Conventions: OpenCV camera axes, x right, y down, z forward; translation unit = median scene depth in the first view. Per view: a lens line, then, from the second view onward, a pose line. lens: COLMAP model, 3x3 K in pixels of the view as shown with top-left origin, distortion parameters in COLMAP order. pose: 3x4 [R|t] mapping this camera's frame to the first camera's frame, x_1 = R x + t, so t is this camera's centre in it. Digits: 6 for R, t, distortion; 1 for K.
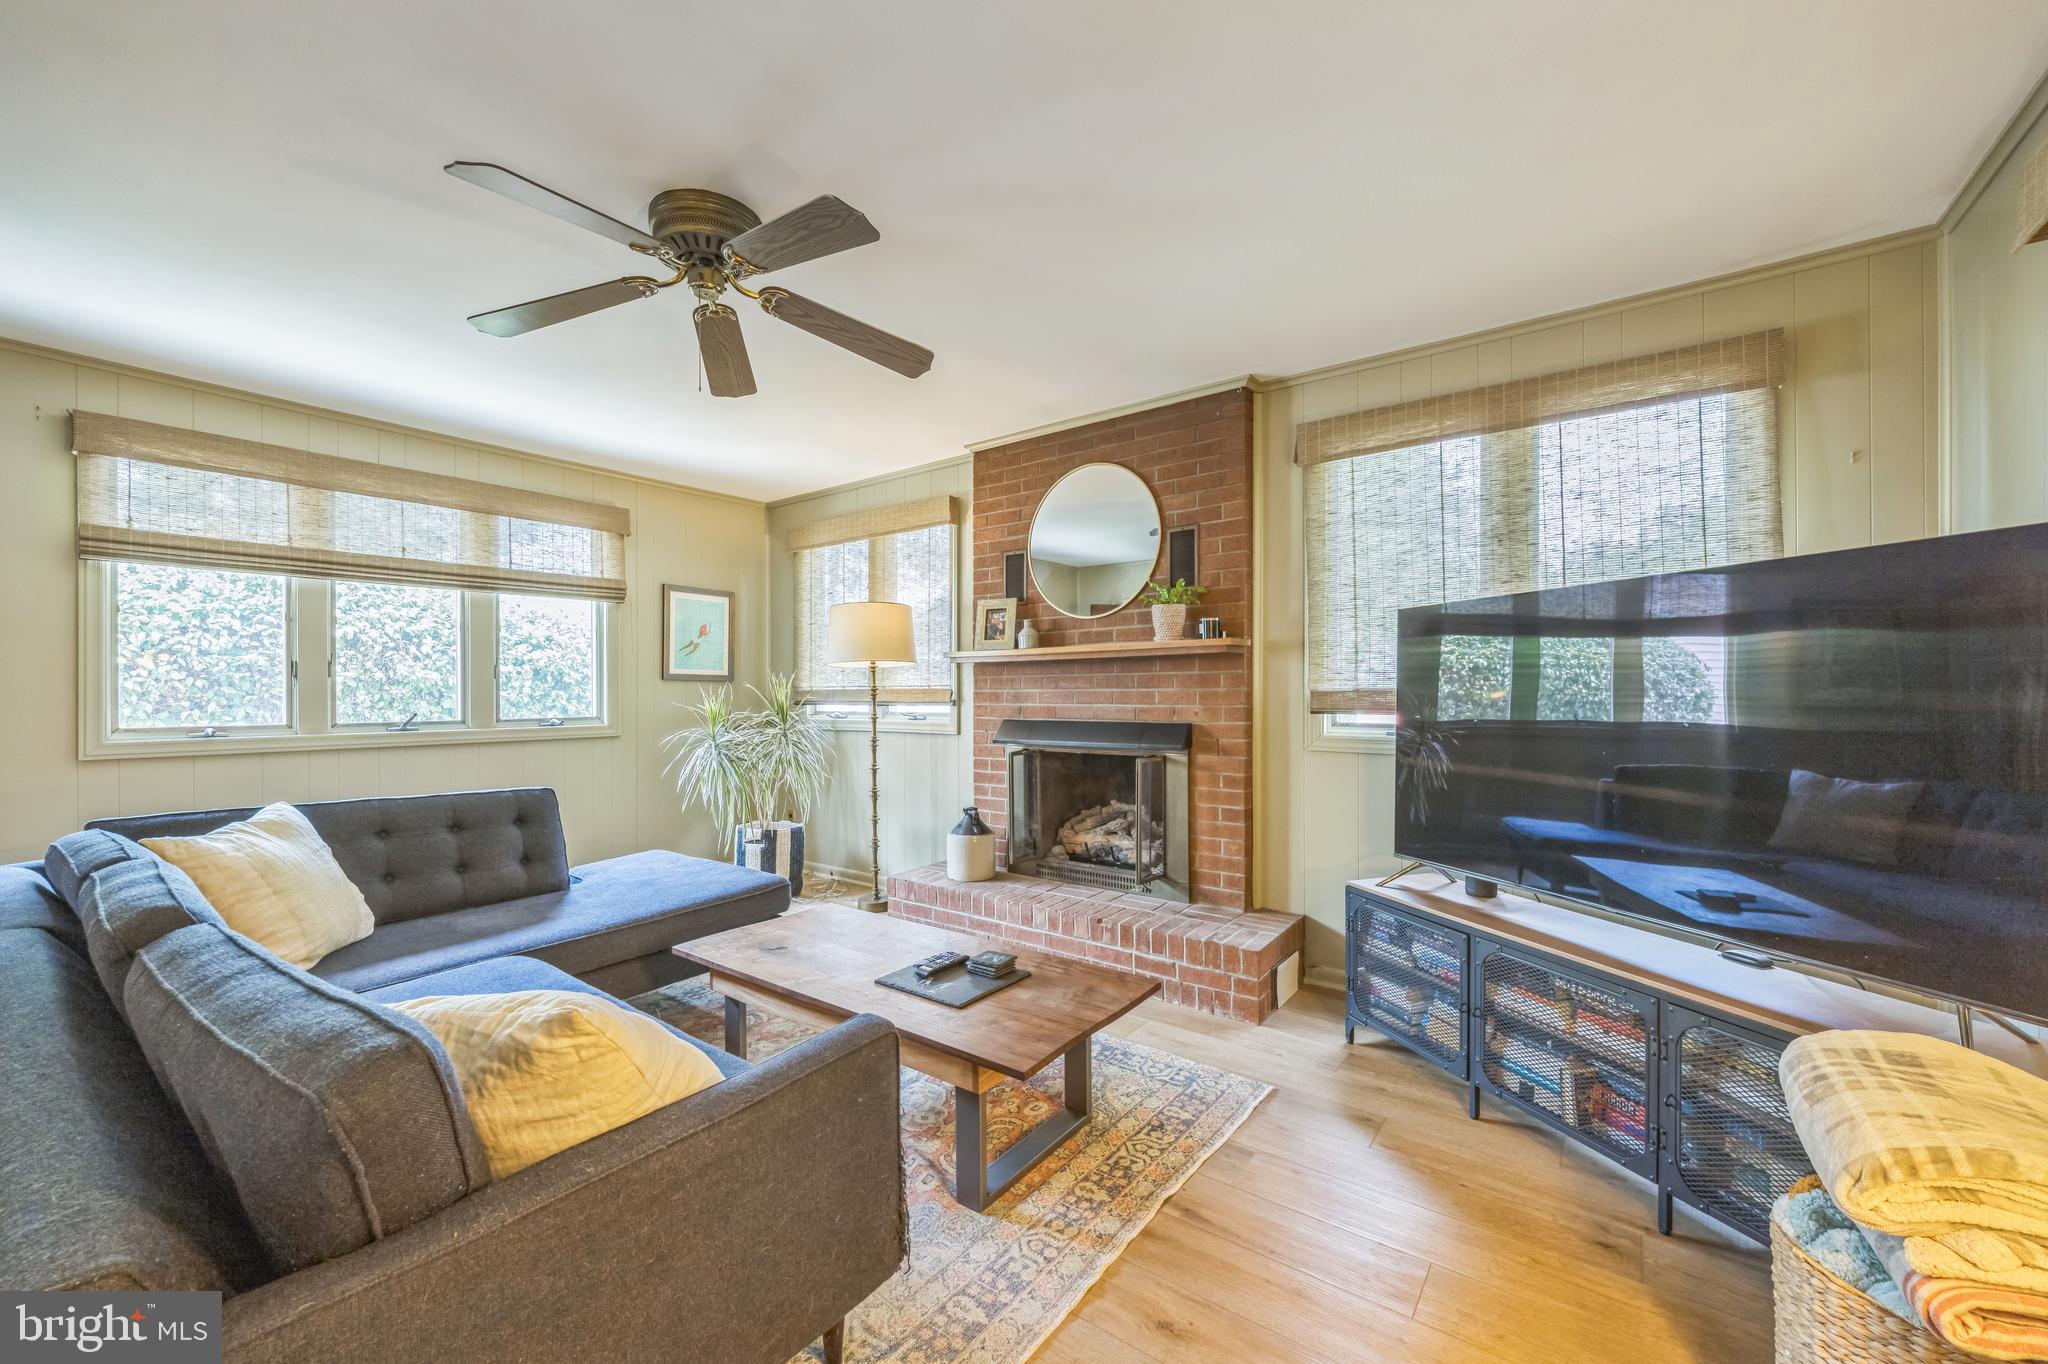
lens RADIAL K [[796.0, 0, 1012.3], [0, 796.0, 687.6], [0, 0, 1]] dist [0.000305, -0.000024]
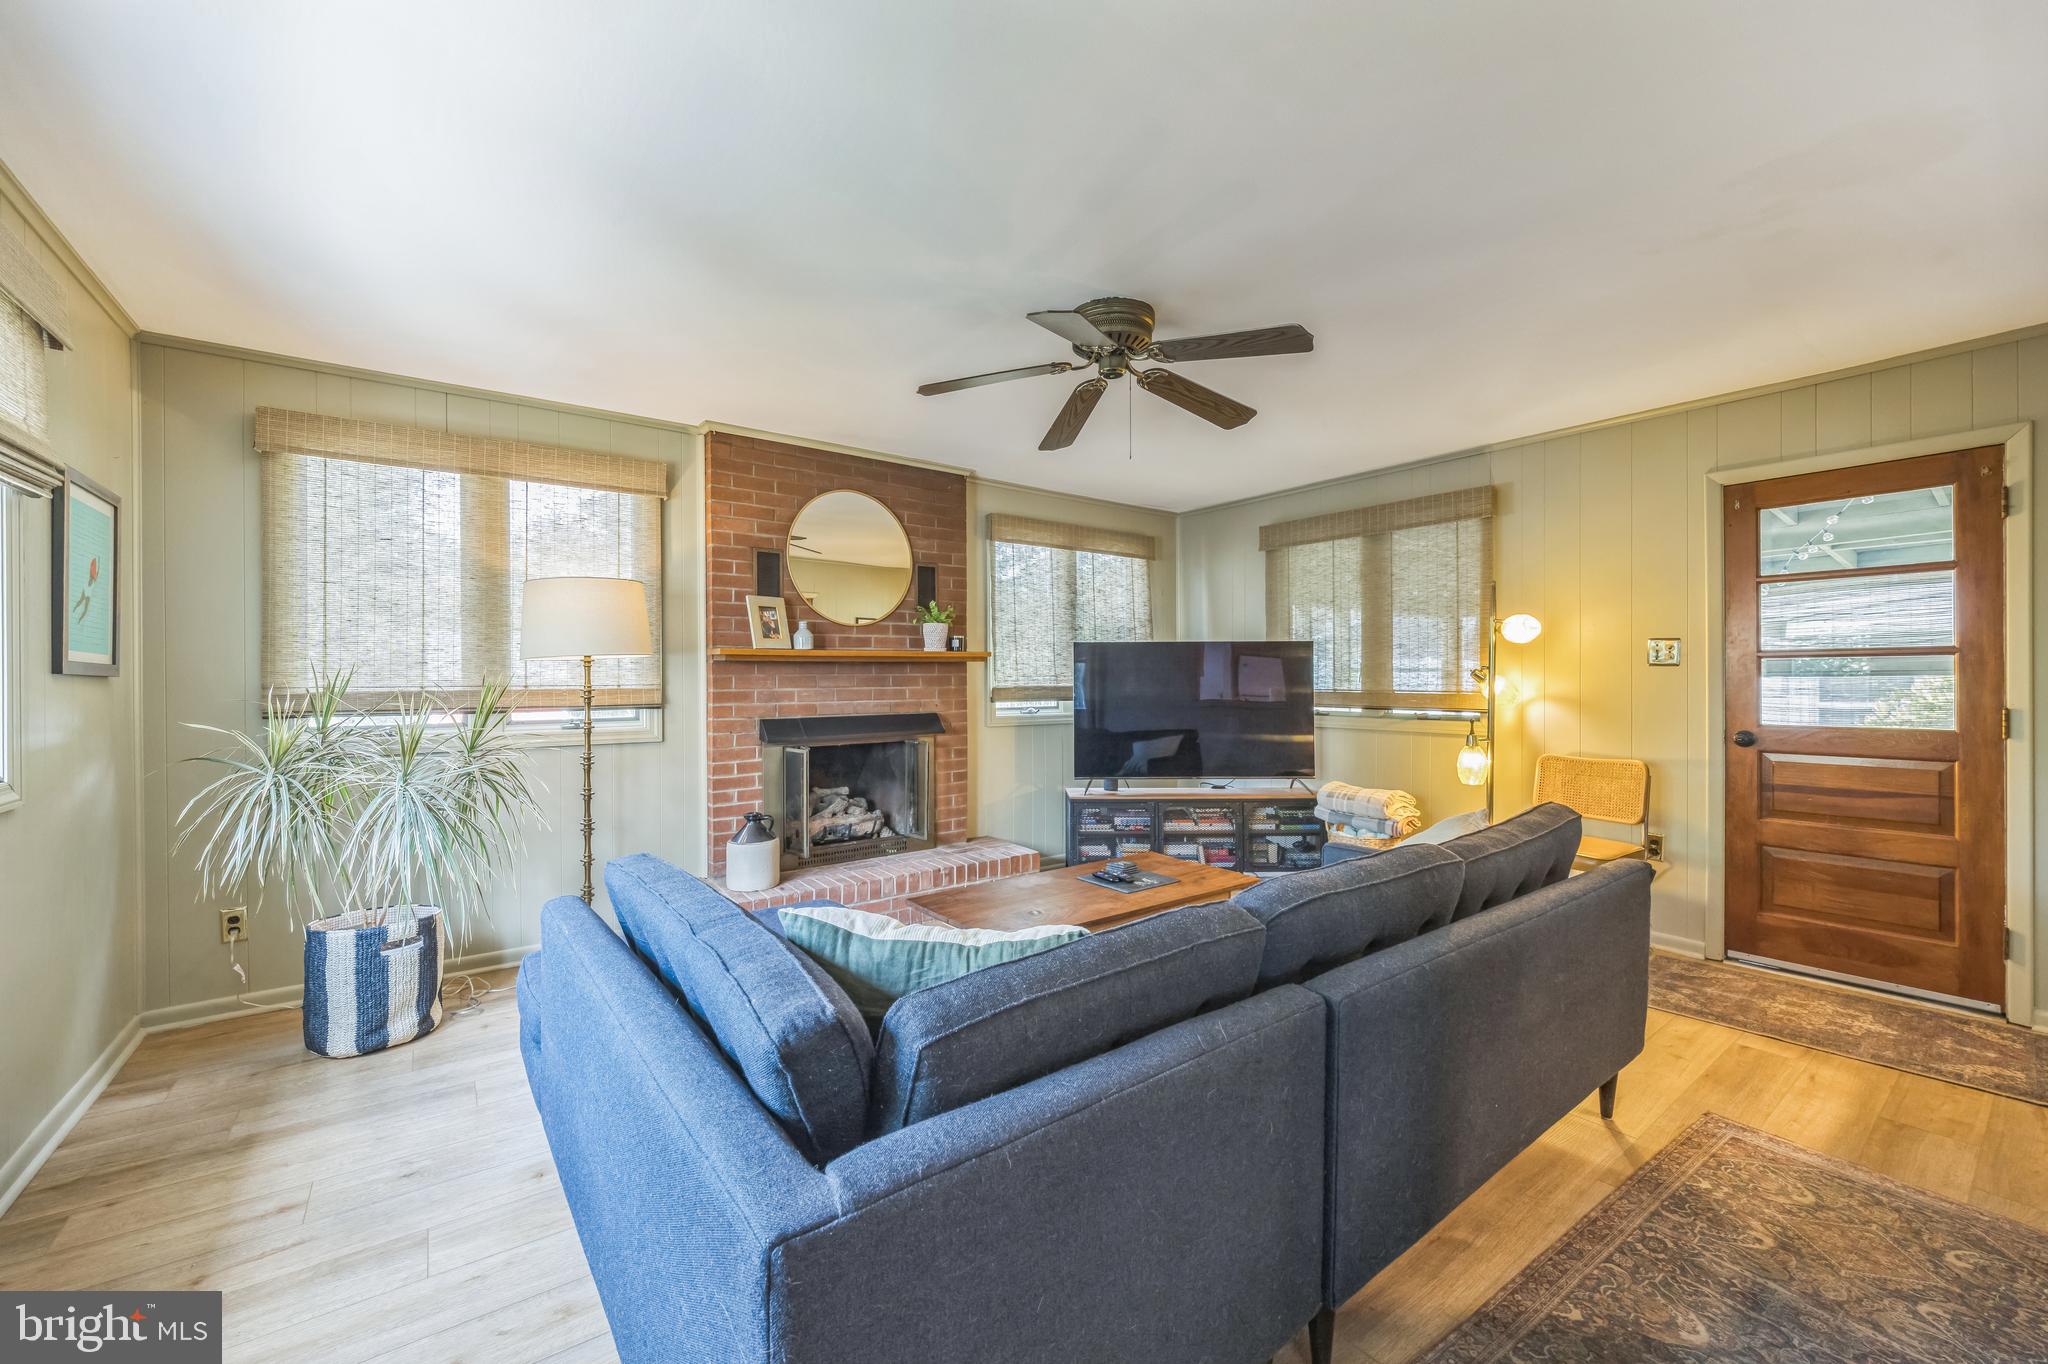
lens RADIAL K [[810.4, 0, 1016.5], [0, 810.4, 680.4], [0, 0, 1]] dist [0.011101, -0.000166]
pose [[0.273588, 0.000260, 0.961847, -1.009080], [-0.000900, 1.000000, -0.000014, -0.009275], [-0.961847, -0.000861, 0.273588, 0.479987]]
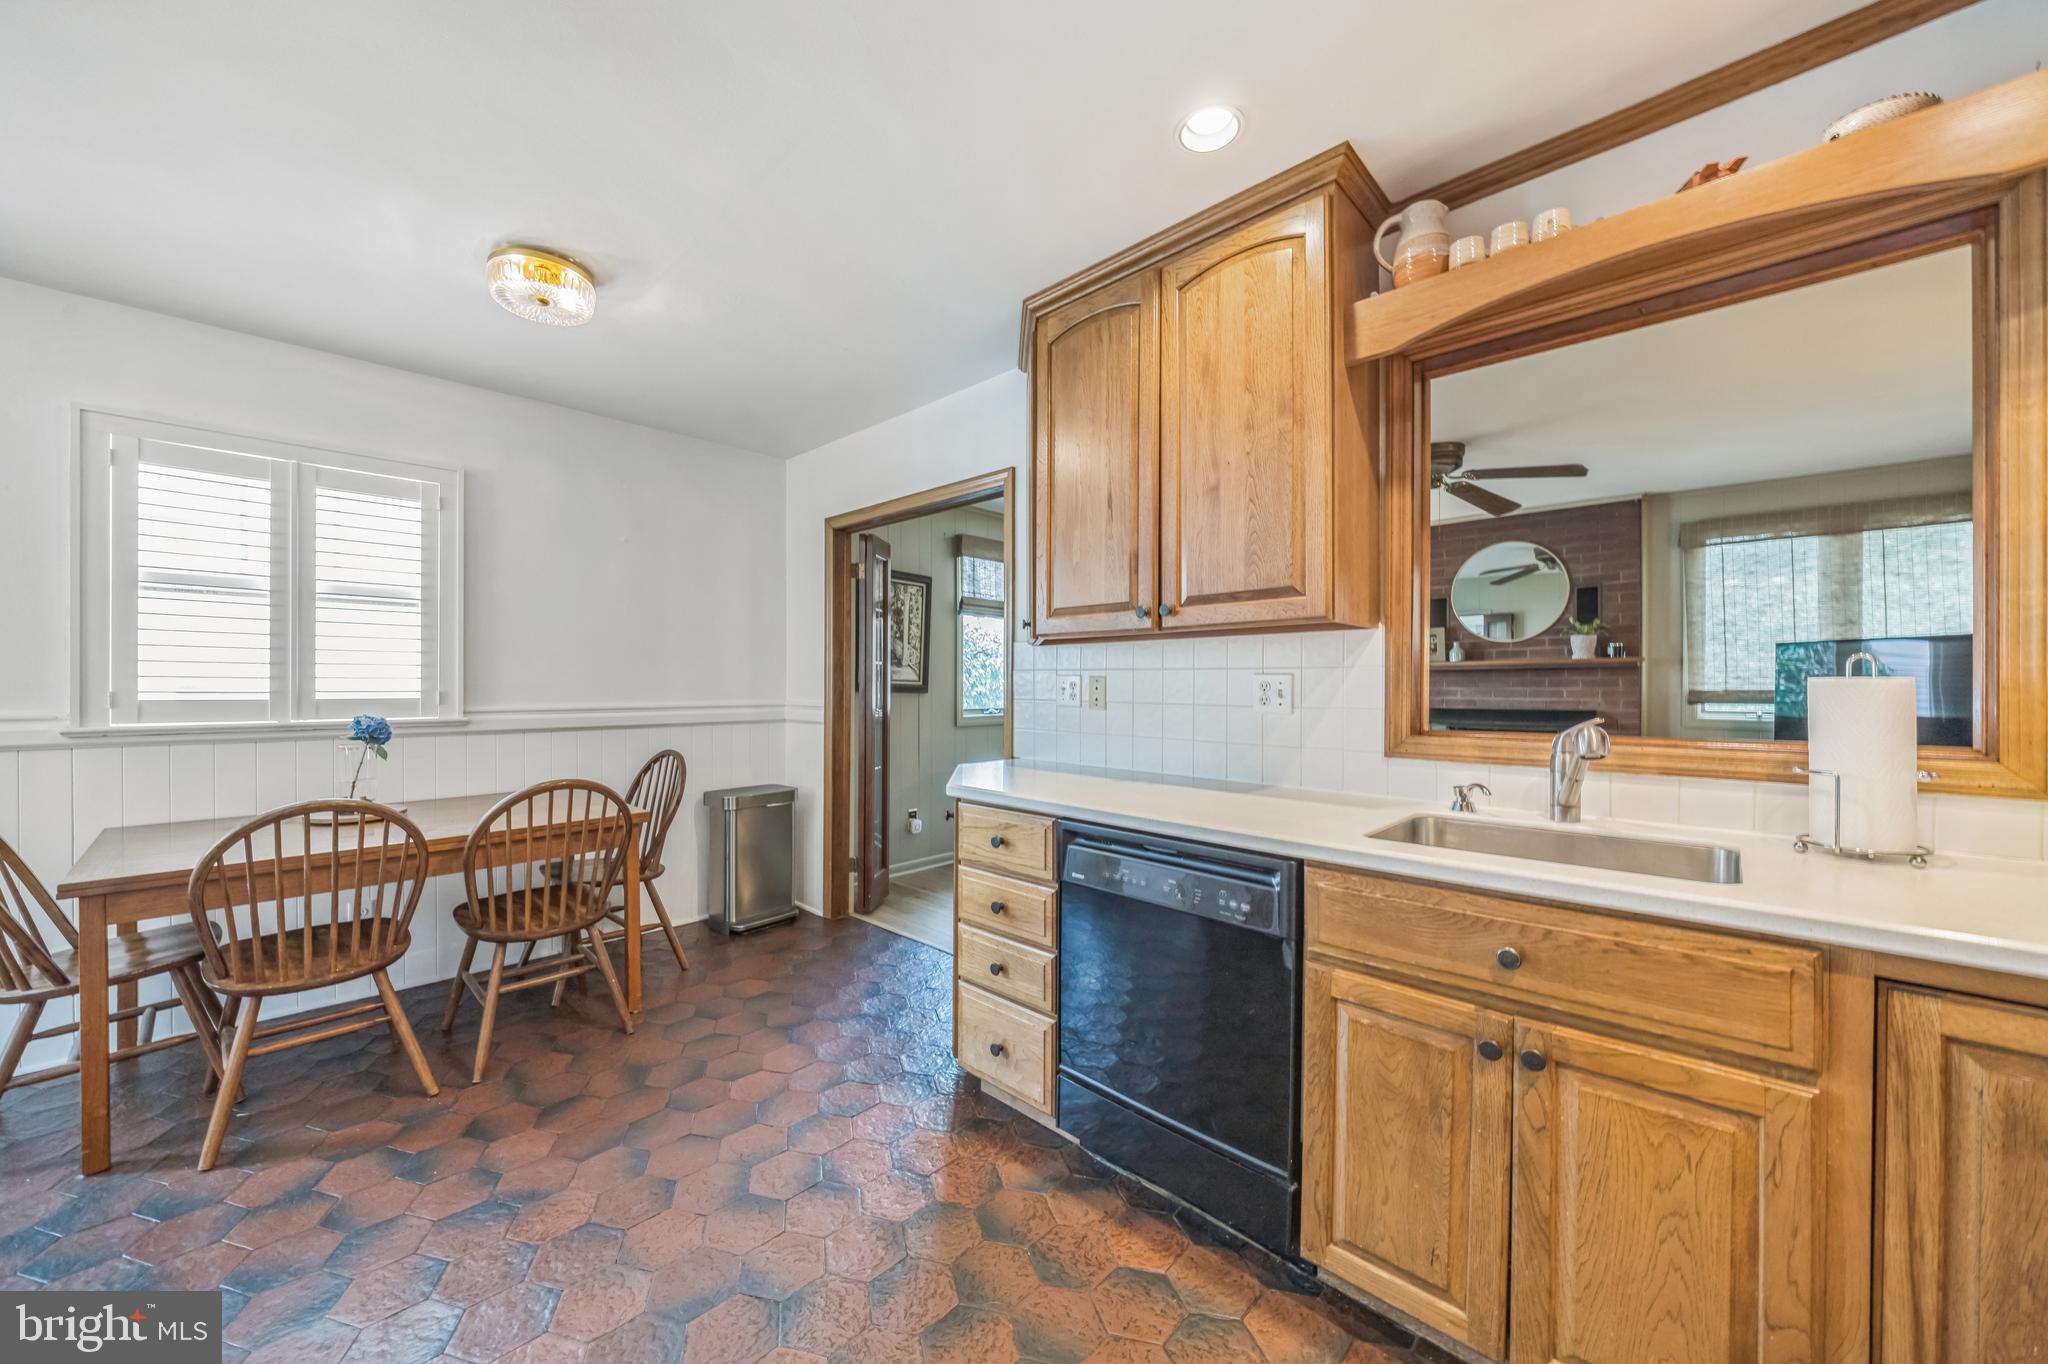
lens RADIAL K [[735.6, 0, 1004.9], [0, 735.6, 683.0], [0, 0, 1]] dist [-0.021230, -0.000144]
pose [[0.991891, 0.002123, -0.127073, -0.724044], [-0.001940, 0.999997, 0.001565, -0.008654], [0.127076, -0.001306, 0.991892, -0.548556]]
